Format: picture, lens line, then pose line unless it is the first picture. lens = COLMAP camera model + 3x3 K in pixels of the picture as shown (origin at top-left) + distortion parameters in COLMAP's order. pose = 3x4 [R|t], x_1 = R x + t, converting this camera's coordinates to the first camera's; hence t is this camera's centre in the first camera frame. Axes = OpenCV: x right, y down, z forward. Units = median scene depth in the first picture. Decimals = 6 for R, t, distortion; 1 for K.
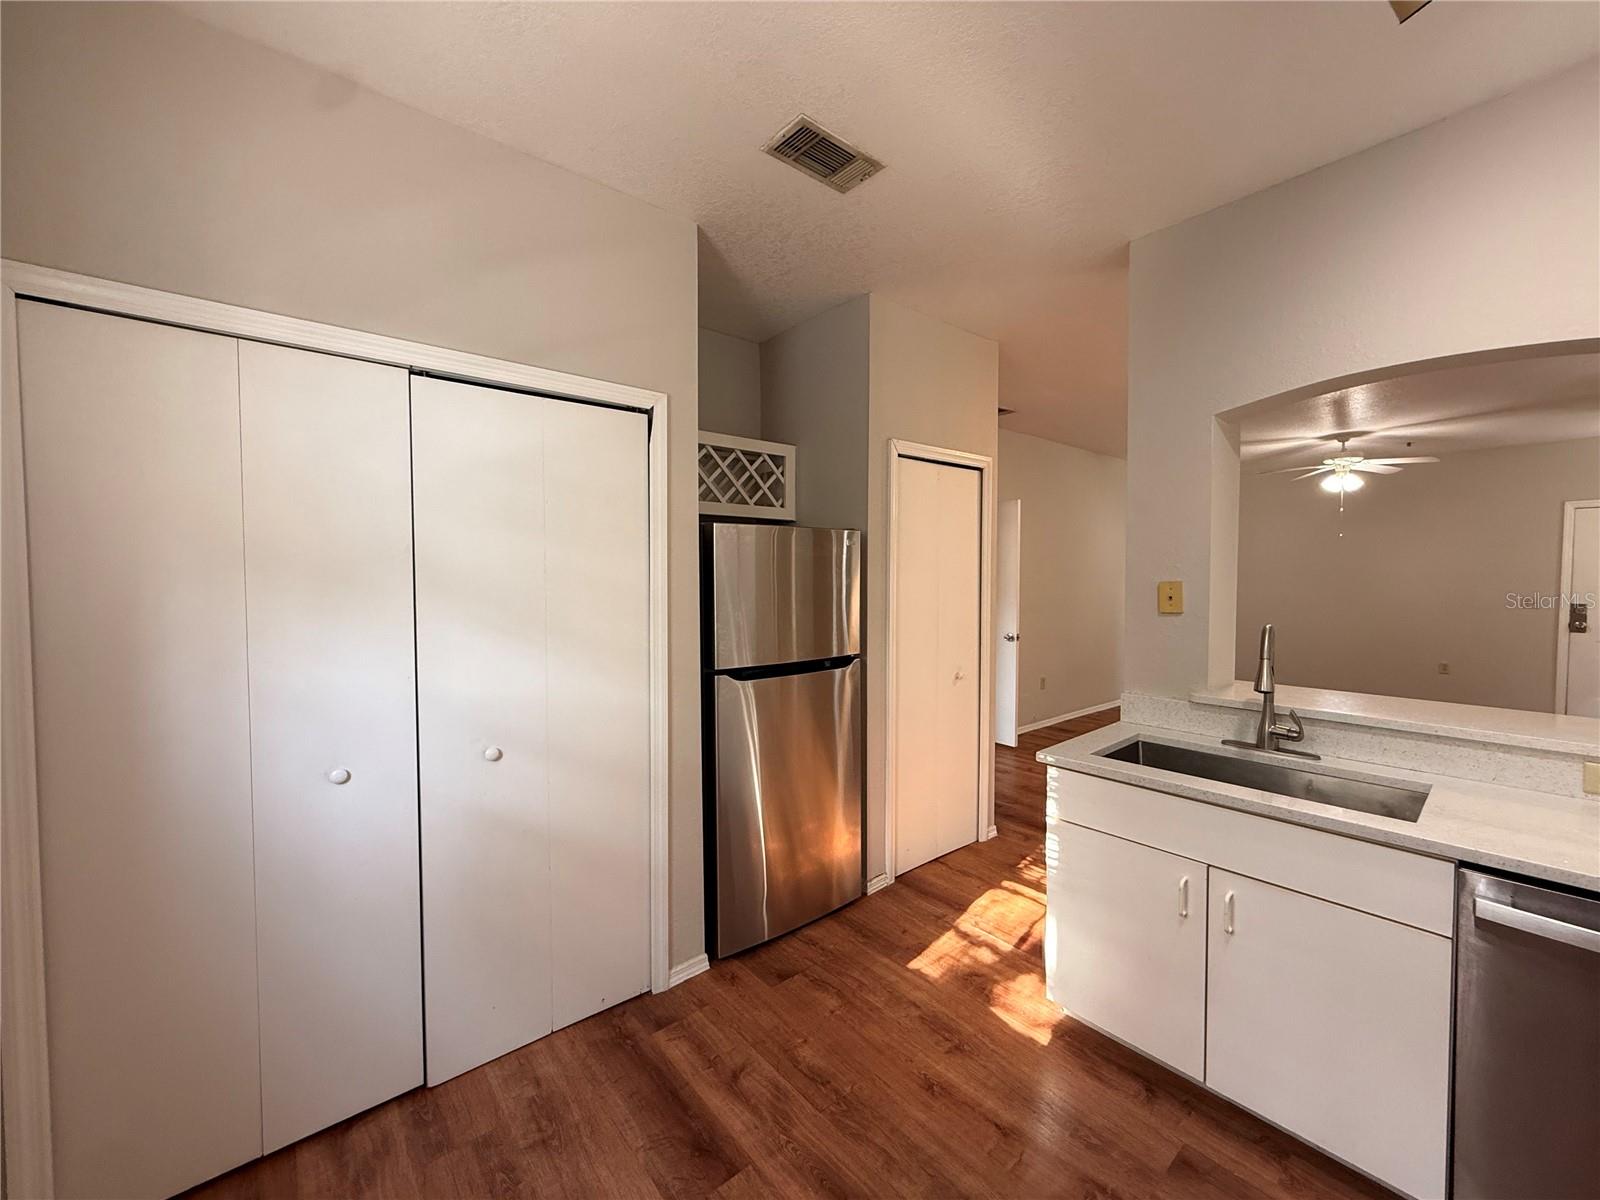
lens RADIAL K [[636.9, 0, 796.2], [0, 636.9, 600.3], [0, 0, 1]] dist [-0.001200, 0.000019]
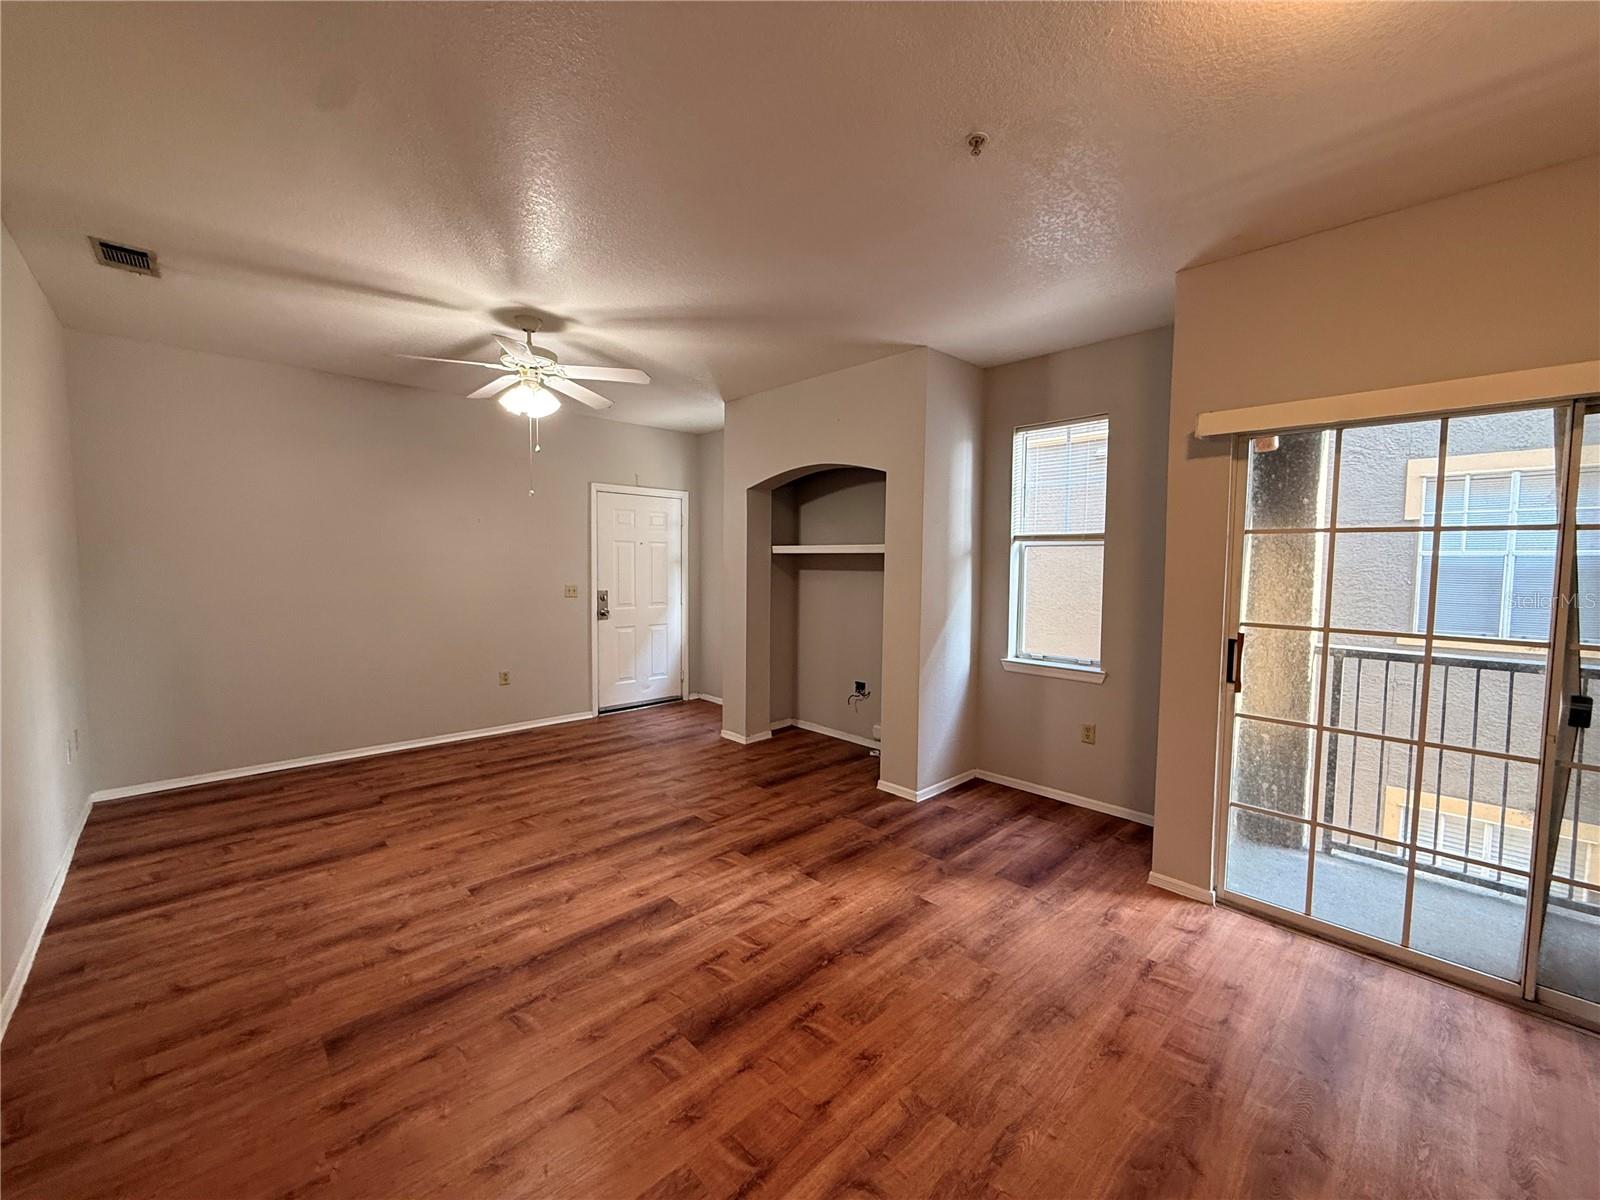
lens RADIAL K [[636.9, 0, 795.7], [0, 636.9, 598.0], [0, 0, 1]] dist [-0.001200, 0.000019]
pose [[-0.069372, -0.054808, 0.996084, 0.588007], [0.029699, 0.997934, 0.056978, -0.072827], [-0.997149, 0.033535, -0.067601, 1.908993]]
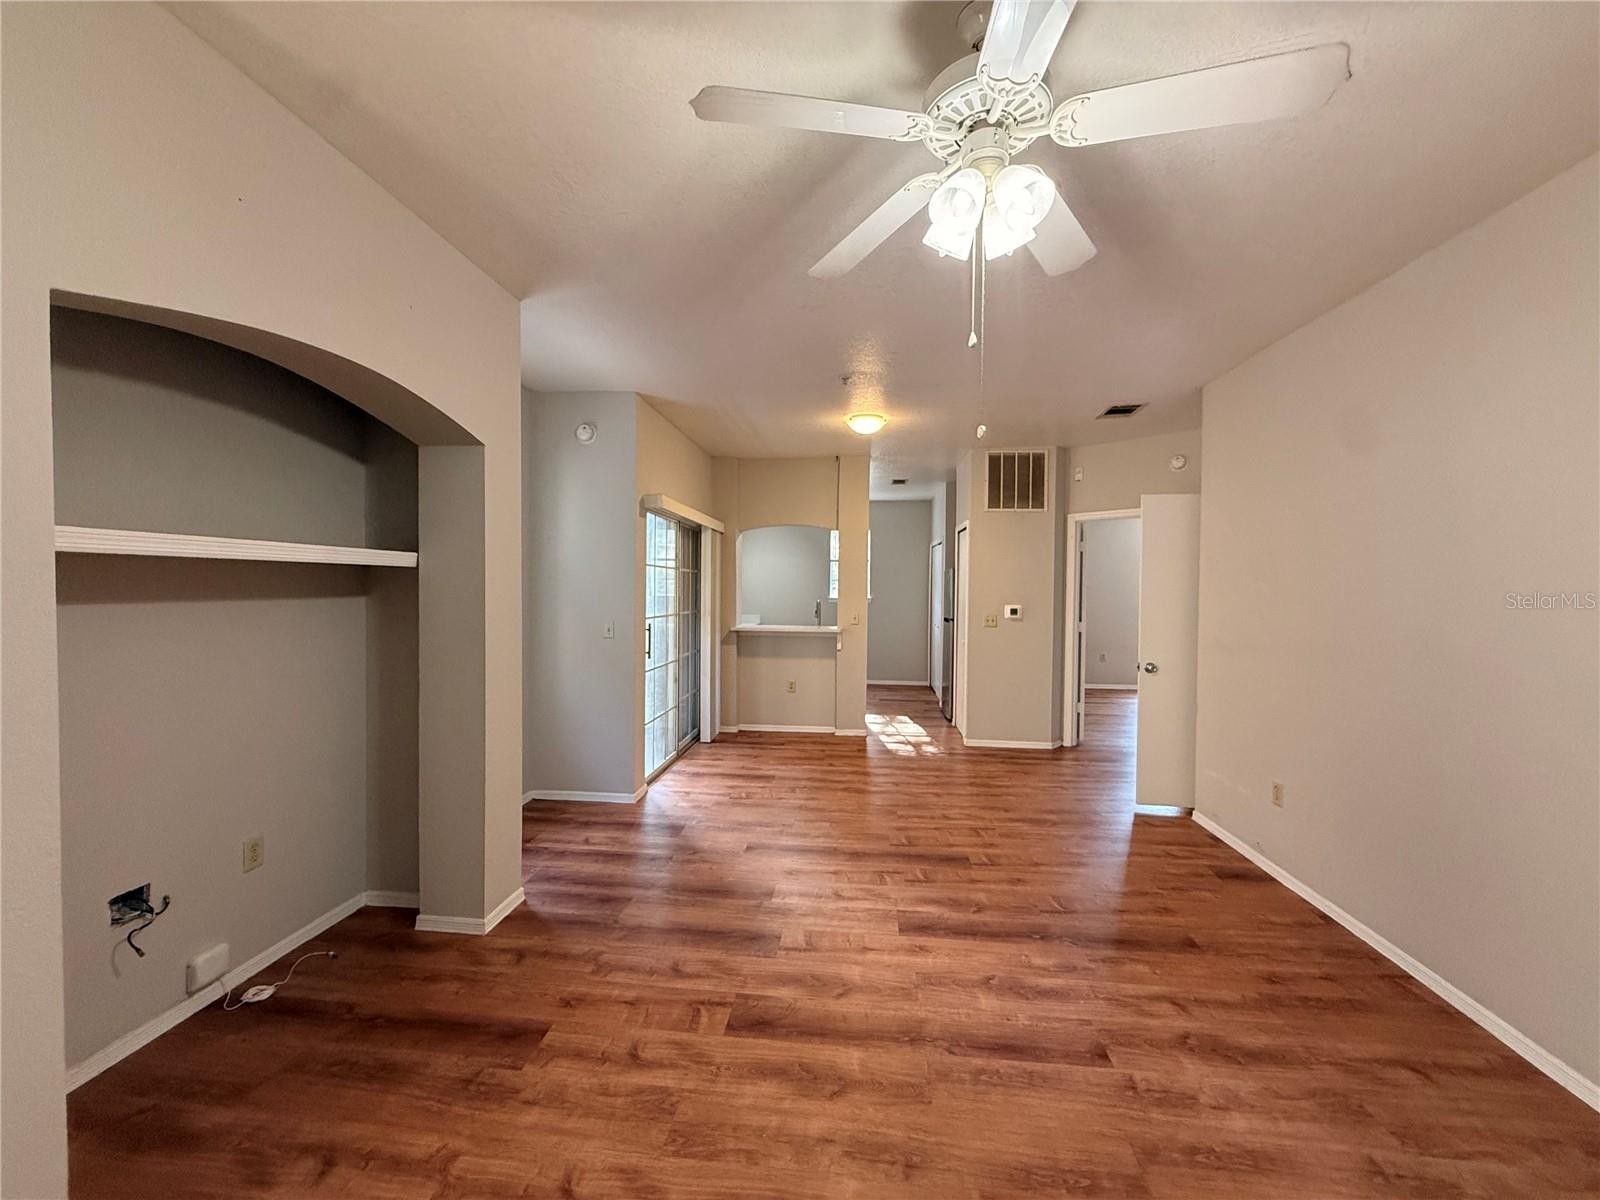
lens RADIAL K [[636.9, 0, 798.0], [0, 636.9, 600.4], [0, 0, 1]] dist [-0.001200, 0.000019]
pose [[-0.716371, 0.011746, -0.697621, 2.574297], [-0.035865, 0.997917, 0.053631, -0.111551], [0.696797, 0.063440, -0.714457, 2.698230]]
